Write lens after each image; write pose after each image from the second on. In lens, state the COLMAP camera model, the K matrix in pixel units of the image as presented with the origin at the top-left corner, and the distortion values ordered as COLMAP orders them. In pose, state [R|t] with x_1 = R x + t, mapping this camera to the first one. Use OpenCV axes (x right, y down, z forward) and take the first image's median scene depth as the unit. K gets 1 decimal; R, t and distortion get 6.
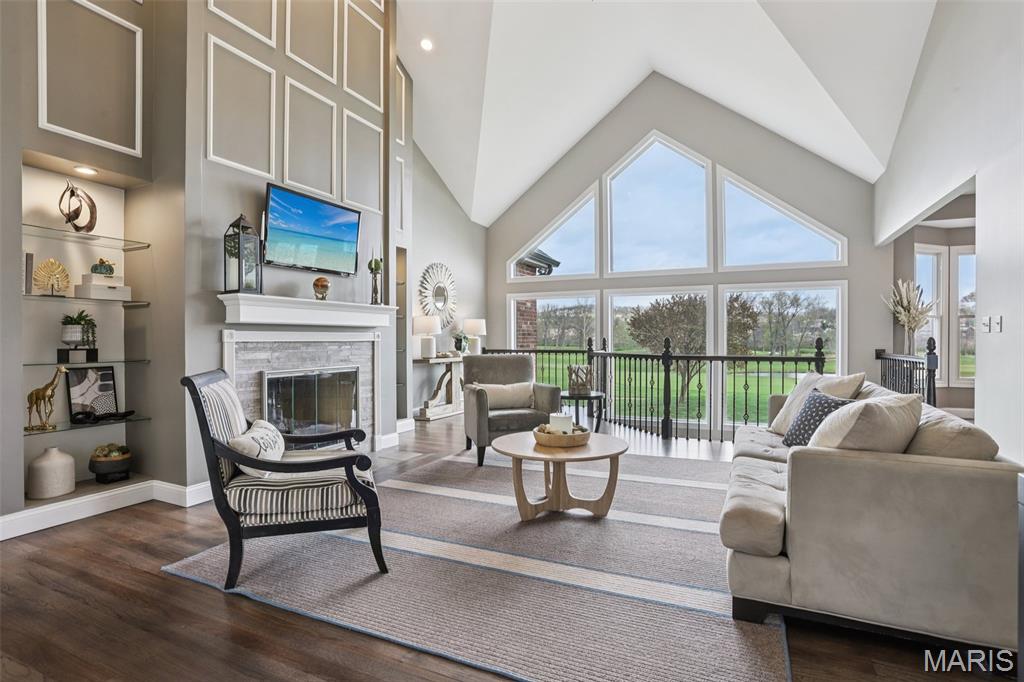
lens RADIAL K [[516.5, 0, 504.2], [0, 516.5, 341.1], [0, 0, 1]] dist [-0.079657, 0.044338]
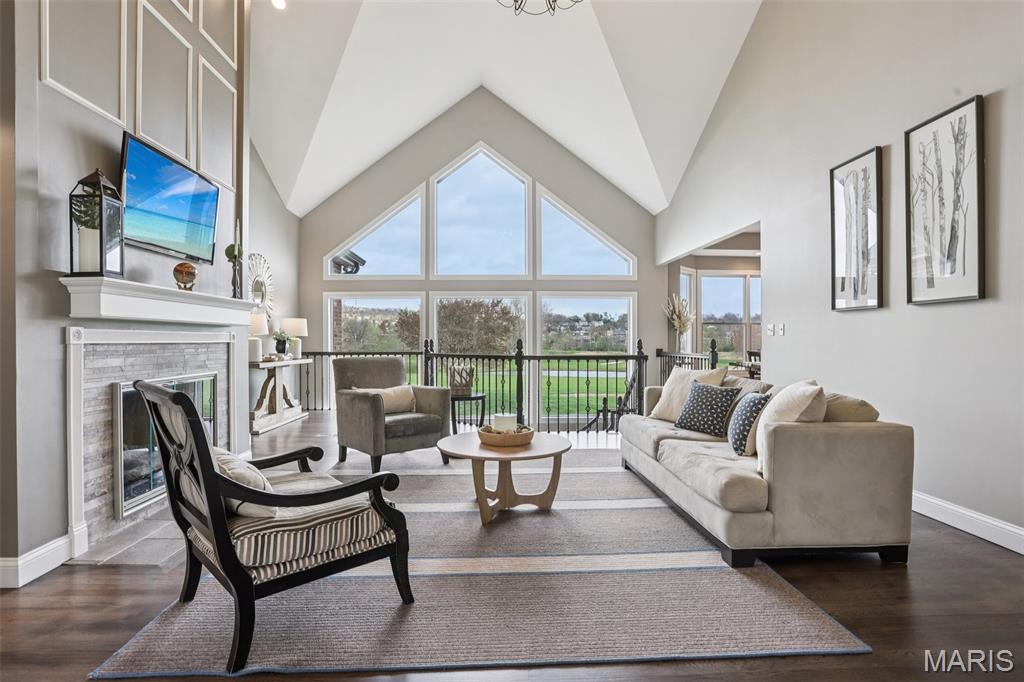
lens RADIAL K [[516.5, 0, 504.2], [0, 516.5, 341.1], [0, 0, 1]] dist [-0.079657, 0.044338]
pose [[0.886706, -0.000441, 0.462334, -0.280200], [0.002074, 0.999993, -0.003024, 0.000963], [-0.462329, 0.003641, 0.886701, 0.076743]]
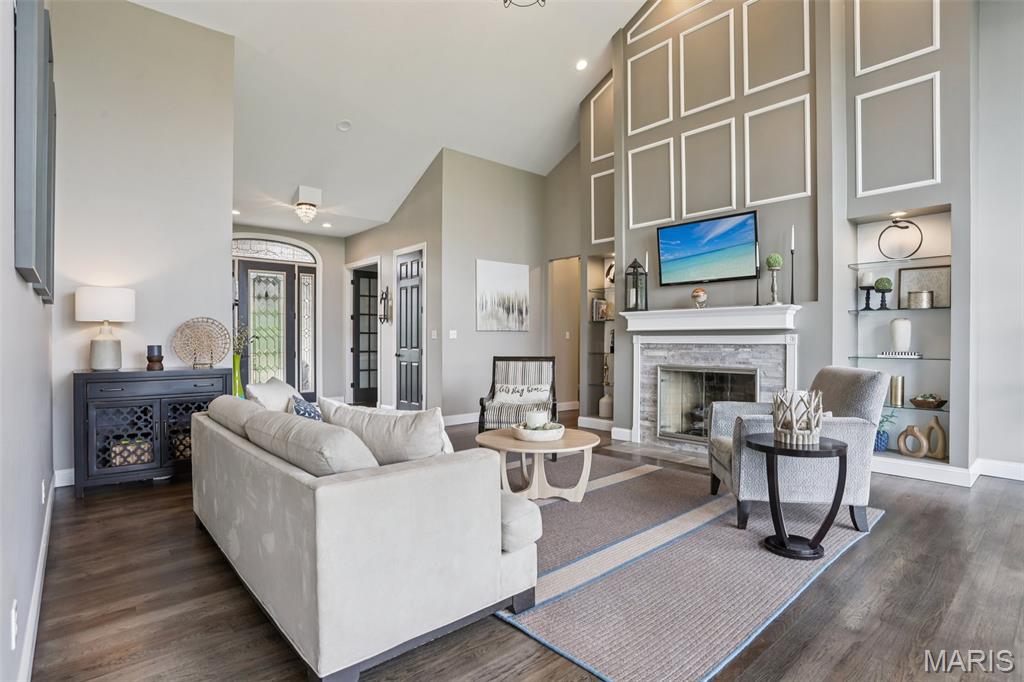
lens RADIAL K [[516.5, 0, 504.2], [0, 516.5, 341.1], [0, 0, 1]] dist [-0.079657, 0.044338]
pose [[-0.401891, 0.007584, -0.915656, 0.884354], [-0.001731, 0.999958, 0.009042, -0.015557], [0.915686, 0.005219, -0.401861, 1.065615]]
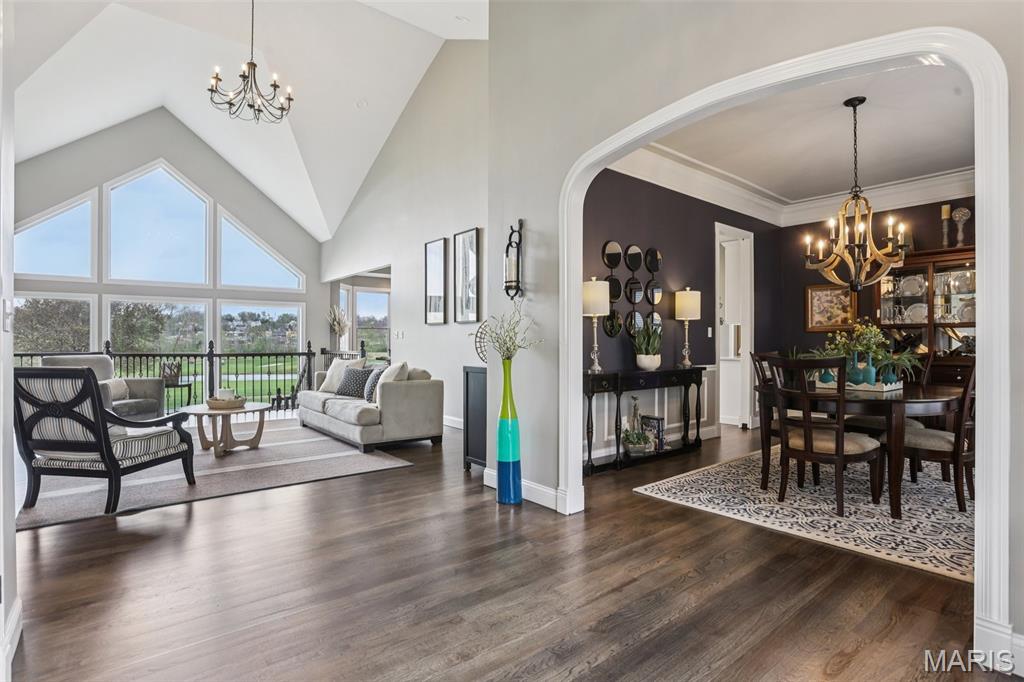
lens RADIAL K [[516.5, 0, 504.2], [0, 516.5, 341.1], [0, 0, 1]] dist [-0.079657, 0.044338]
pose [[0.437874, 0.000422, 0.899036, -0.702391], [0.004656, 0.999985, -0.002737, 0.003003], [-0.899025, 0.005385, 0.437865, -0.341497]]
